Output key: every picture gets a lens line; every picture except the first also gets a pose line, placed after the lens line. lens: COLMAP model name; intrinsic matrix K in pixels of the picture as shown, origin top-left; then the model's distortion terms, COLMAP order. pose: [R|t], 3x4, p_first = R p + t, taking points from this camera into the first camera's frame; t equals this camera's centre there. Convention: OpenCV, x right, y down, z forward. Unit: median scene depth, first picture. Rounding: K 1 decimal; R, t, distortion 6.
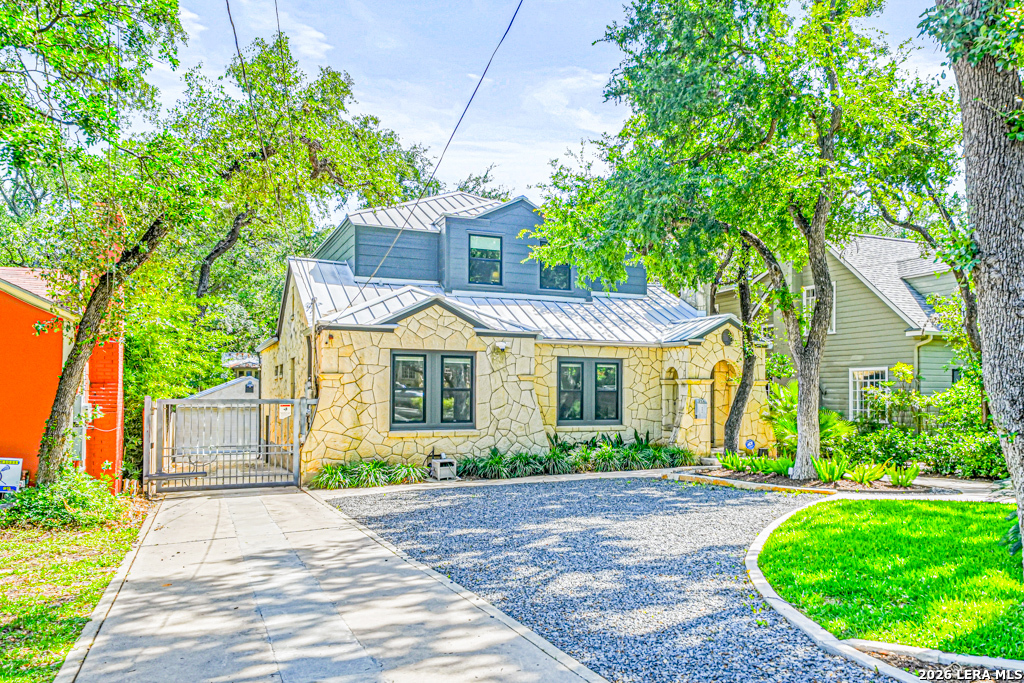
lens RADIAL K [[738.5, 0, 534.5], [0, 738.5, 383.7], [0, 0, 1]] dist [0.006973, 0.001875]
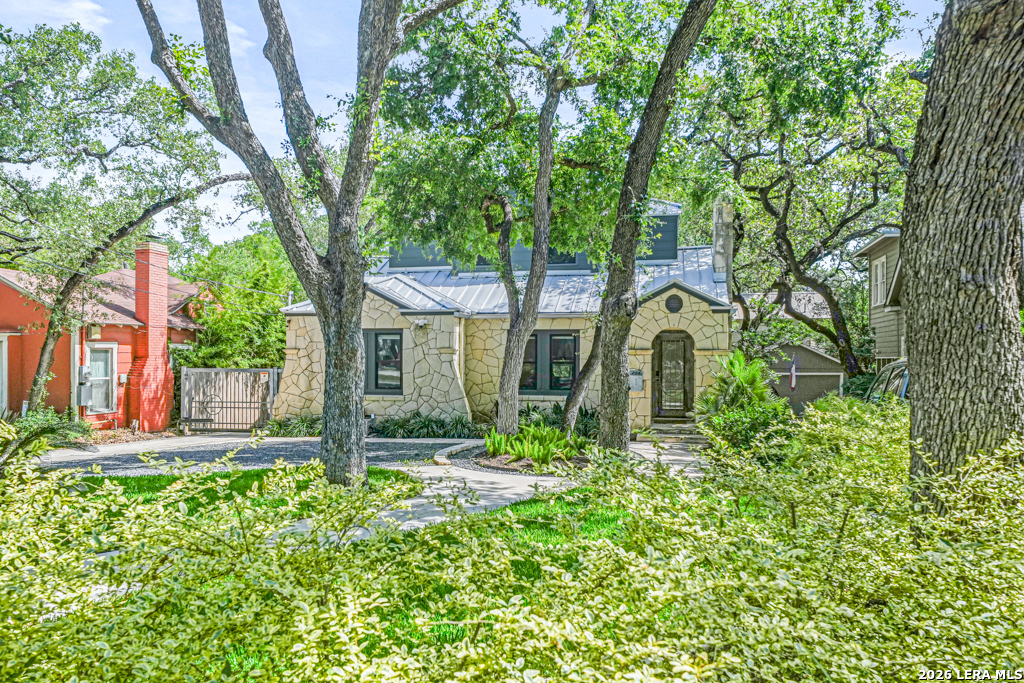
lens RADIAL K [[738.5, 0, 485.9], [0, 738.5, 365.3], [0, 0, 1]] dist [0.006973, 0.001875]
pose [[0.806181, 0.002948, -0.591662, 0.721764], [0.009008, 0.999811, 0.017256, -0.004669], [0.591600, -0.019241, 0.806002, 0.136124]]
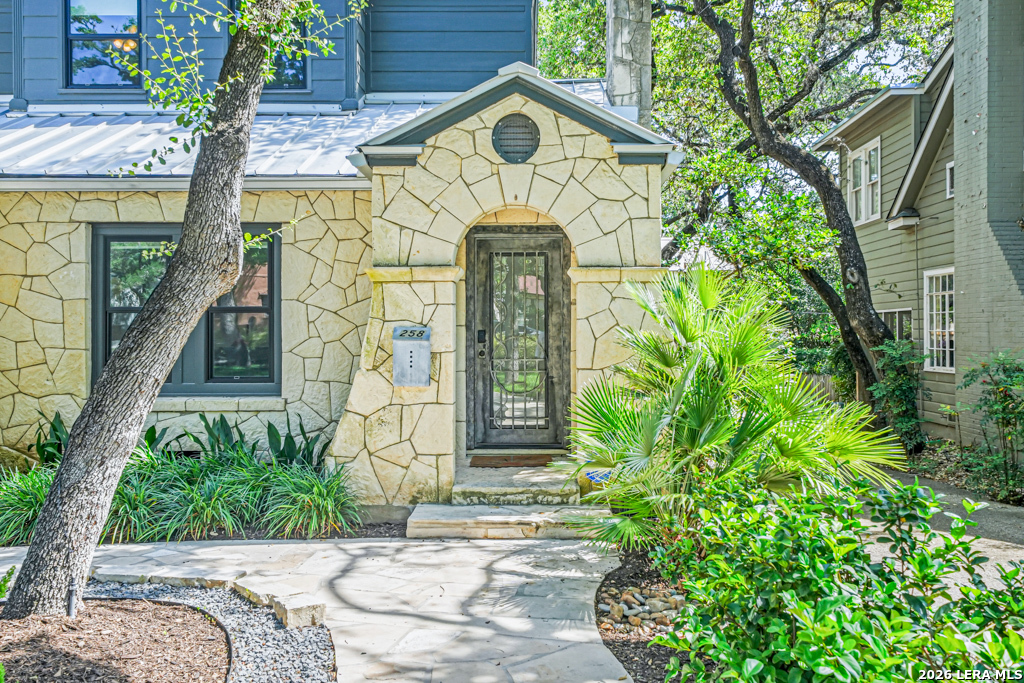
lens RADIAL K [[827.5, 0, 513.3], [0, 827.5, 331.5], [0, 0, 1]] dist [0.014306, -0.003439]
pose [[0.912816, -0.007892, -0.408295, 0.478894], [0.013305, 0.999857, 0.010421, 0.022714], [0.408154, -0.014945, 0.912791, 0.773754]]
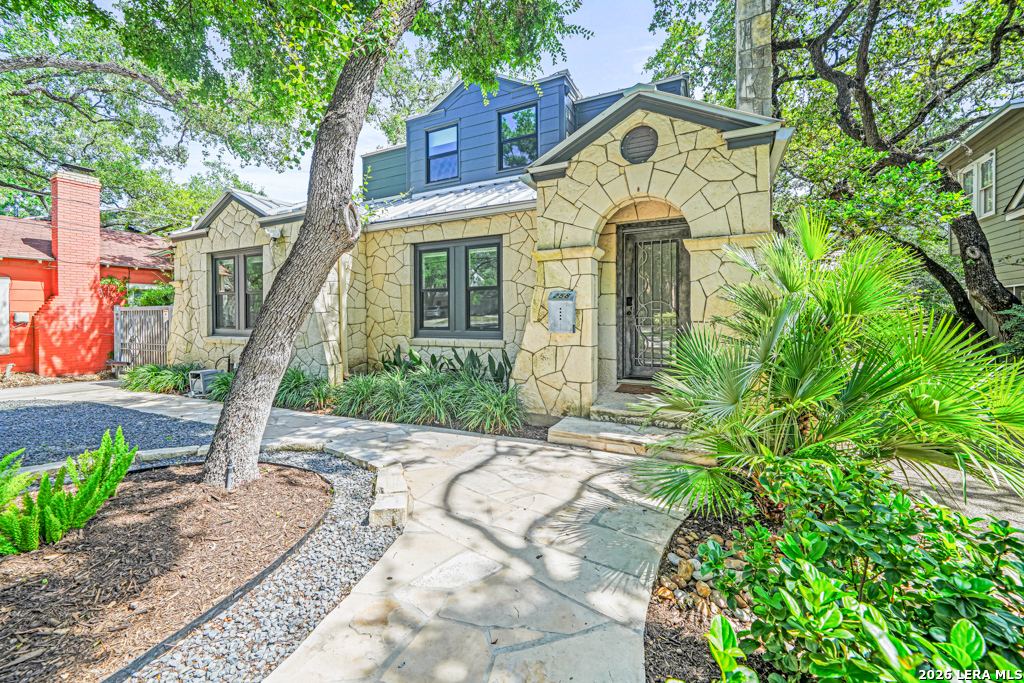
lens RADIAL K [[394.8, 0, 515.9], [0, 394.8, 320.9], [0, 0, 1]] dist [-0.010434, 0.002030]
pose [[0.648379, 0.002330, -0.761314, 0.454410], [0.020236, 0.999589, 0.020294, 0.039224], [0.761048, -0.028564, 0.648066, 0.929269]]
